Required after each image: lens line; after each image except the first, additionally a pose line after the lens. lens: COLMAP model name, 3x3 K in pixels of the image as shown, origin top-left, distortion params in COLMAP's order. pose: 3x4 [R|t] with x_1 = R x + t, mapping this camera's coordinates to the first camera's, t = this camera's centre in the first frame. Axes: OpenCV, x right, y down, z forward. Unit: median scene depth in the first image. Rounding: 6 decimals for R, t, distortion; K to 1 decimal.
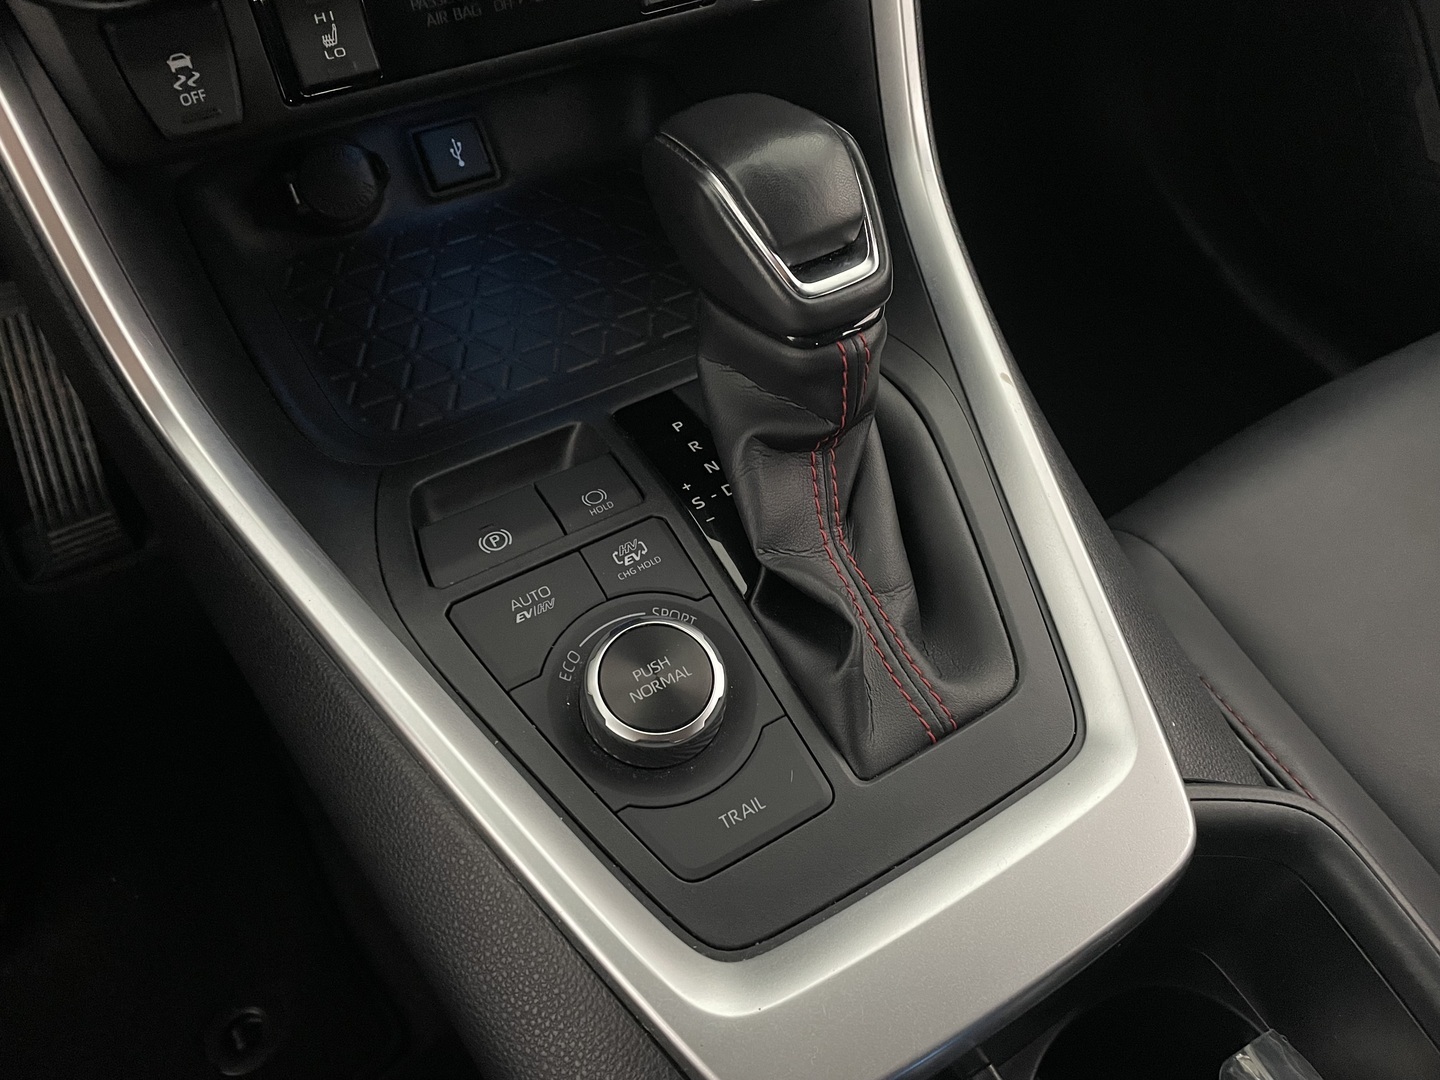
lens RADIAL K [[1053.9, 0, 714.8], [0, 1053.9, 546.3], [0, 0, 1]] dist [0.006478, -0.005151]
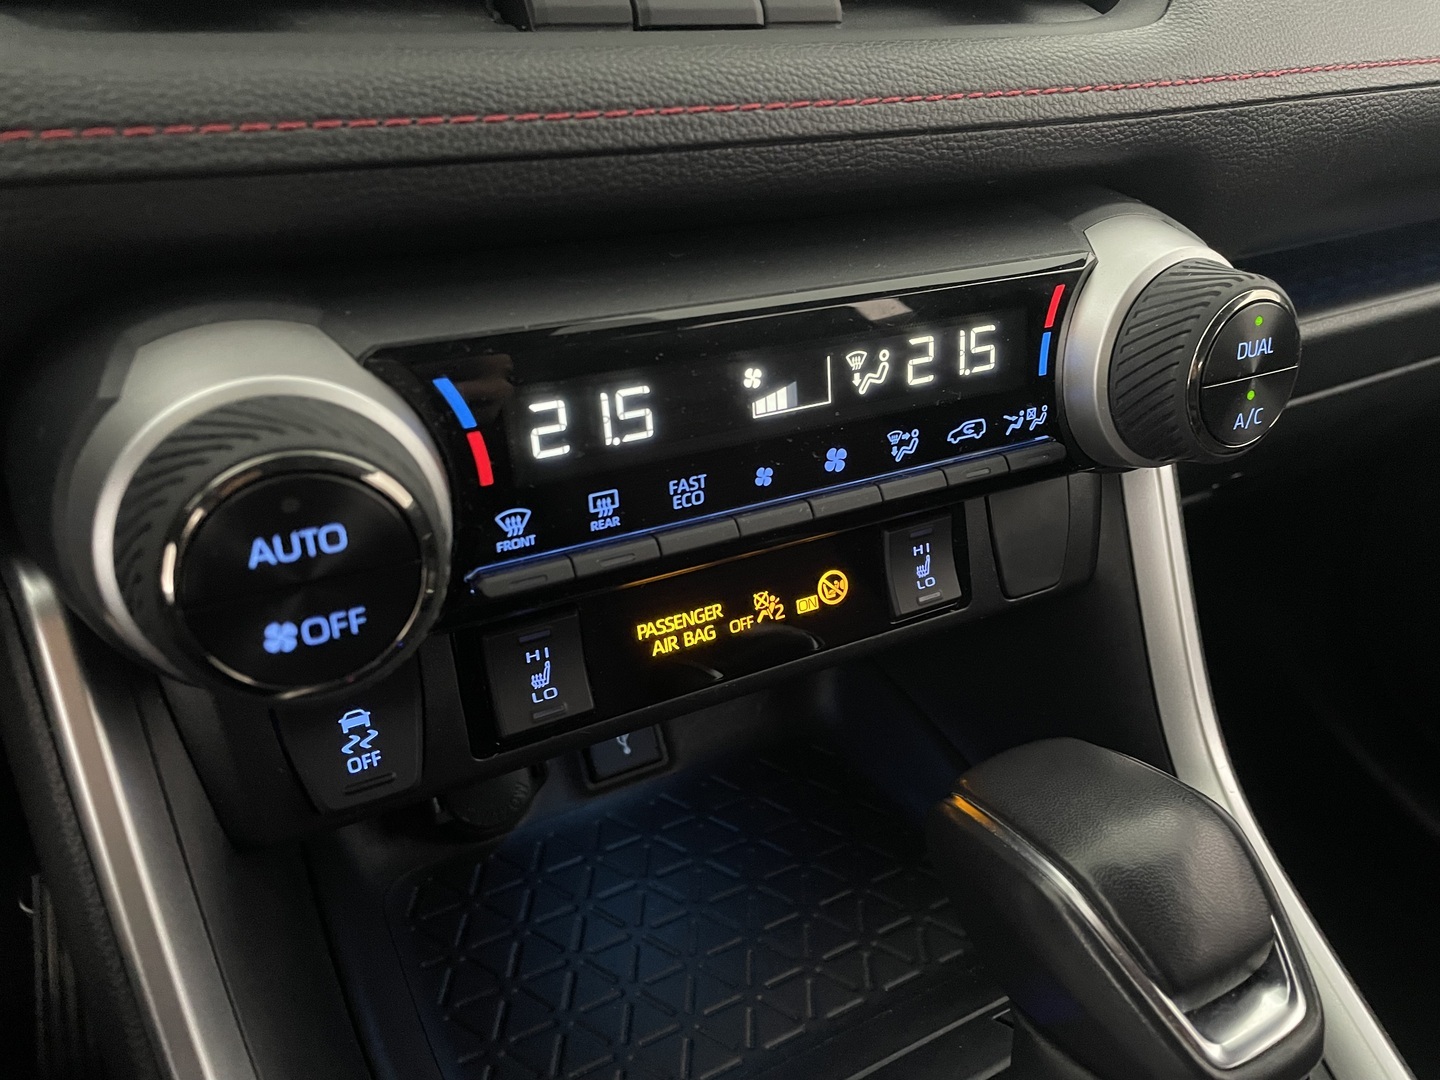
lens RADIAL K [[1053.9, 0, 714.8], [0, 1053.9, 546.3], [0, 0, 1]] dist [0.006478, -0.005151]
pose [[0.999095, 0.004409, -0.042294, -0.199103], [-0.021325, 0.912456, -0.408619, -0.248437], [0.036789, 0.409151, 0.911725, 0.238566]]
